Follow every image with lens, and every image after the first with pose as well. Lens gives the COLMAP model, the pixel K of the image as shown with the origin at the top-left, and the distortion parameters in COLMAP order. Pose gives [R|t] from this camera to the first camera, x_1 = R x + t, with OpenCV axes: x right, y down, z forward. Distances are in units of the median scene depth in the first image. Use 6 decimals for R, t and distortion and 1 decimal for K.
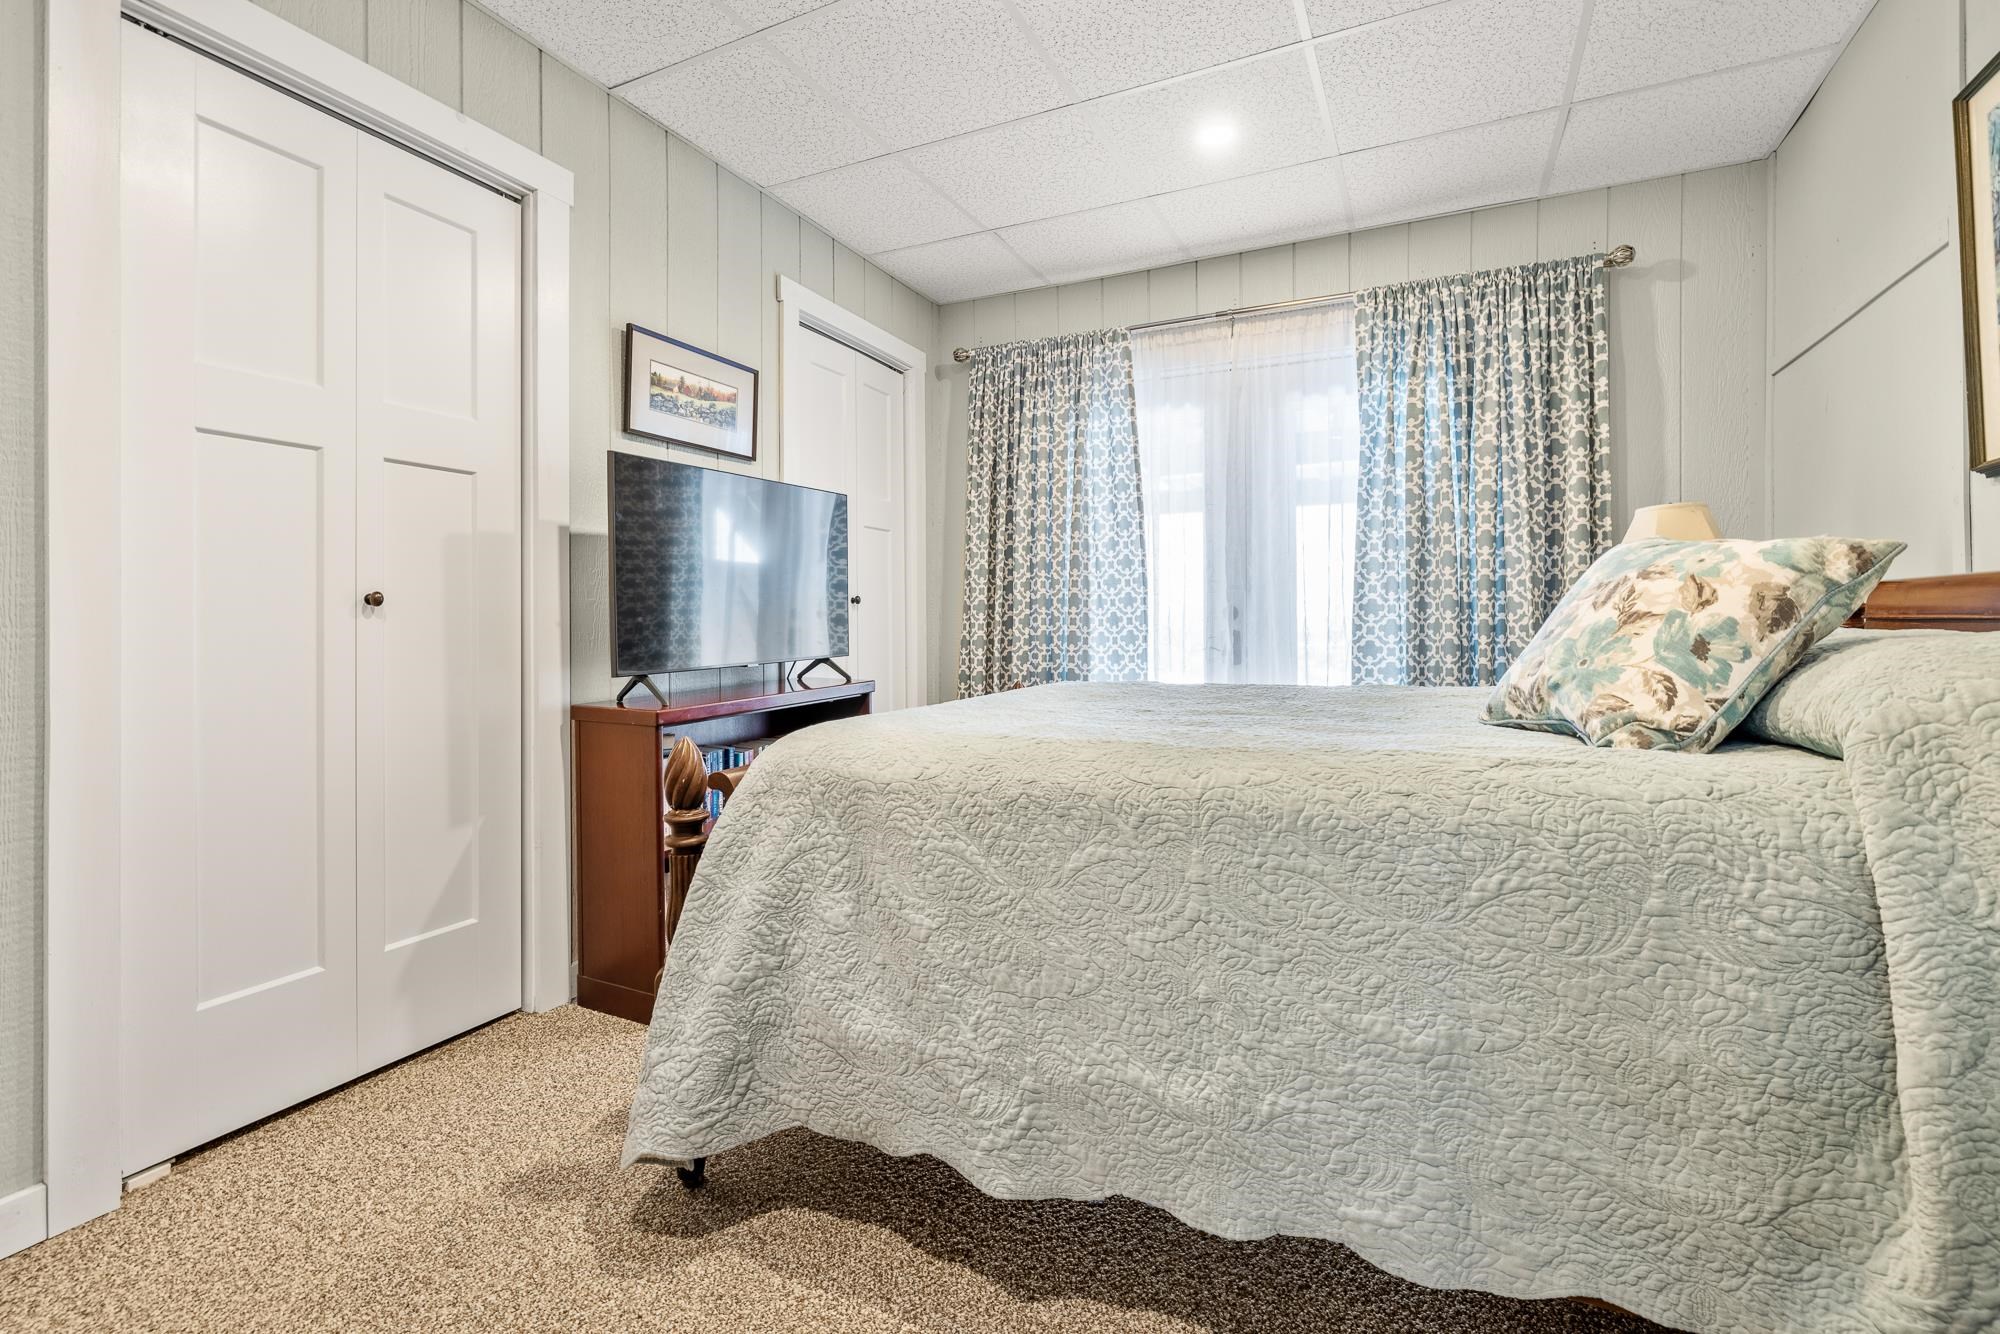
lens RADIAL K [[869.6, 0, 1000.8], [0, 869.6, 626.3], [0, 0, 1]] dist [-0.001158, -0.000531]
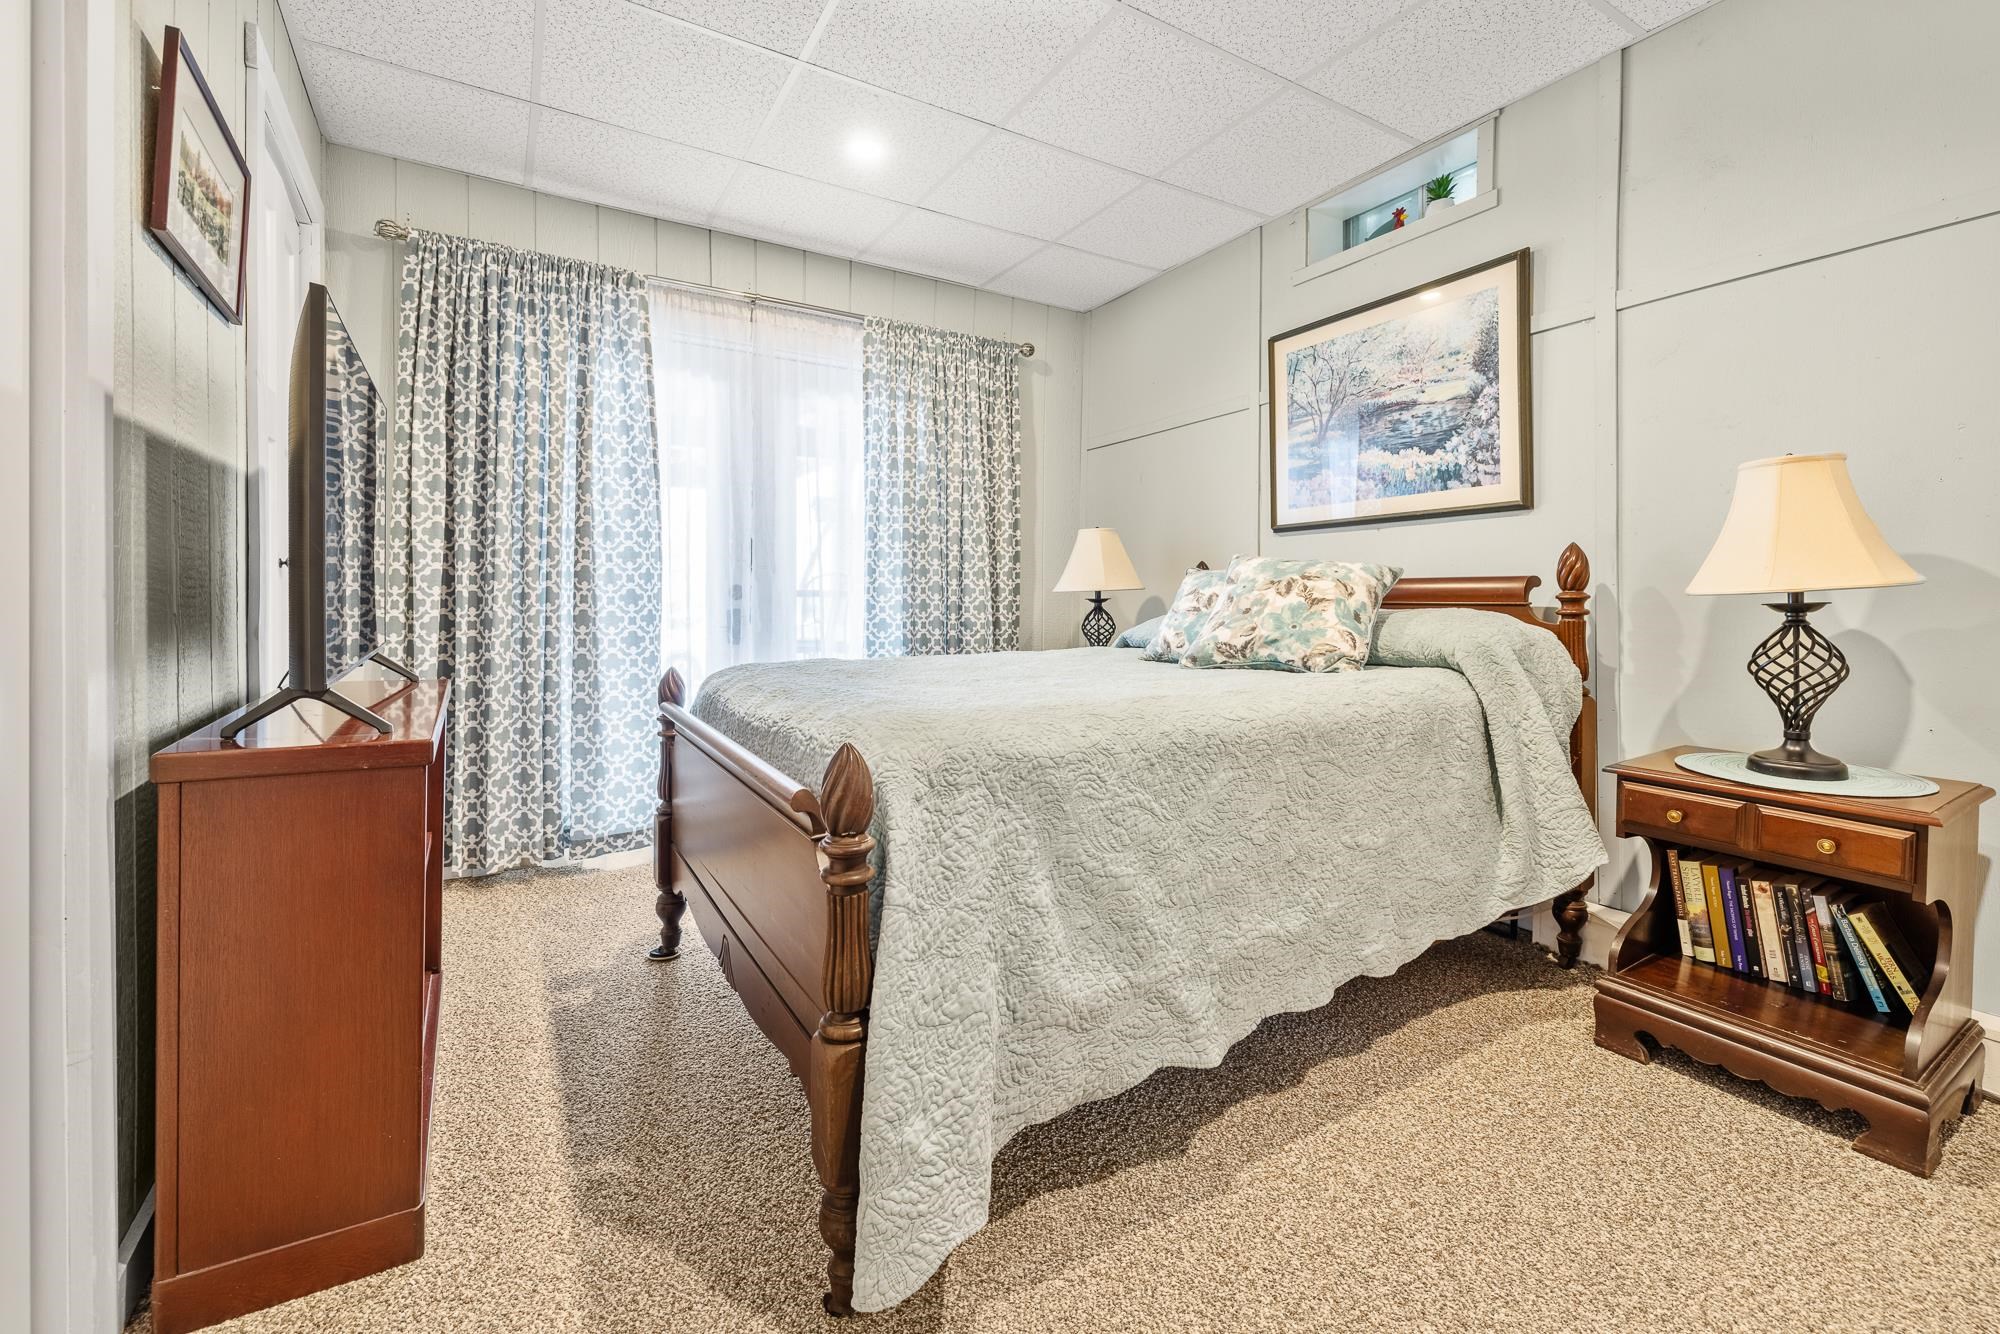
lens RADIAL K [[861.5, 0, 996.9], [0, 861.5, 613.4], [0, 0, 1]] dist [-0.001019, -0.000255]
pose [[0.552619, -0.003554, 0.833426, -0.461916], [-0.002874, 0.999977, 0.006169, 0.002542], [-0.833429, -0.005805, 0.552596, 0.226673]]
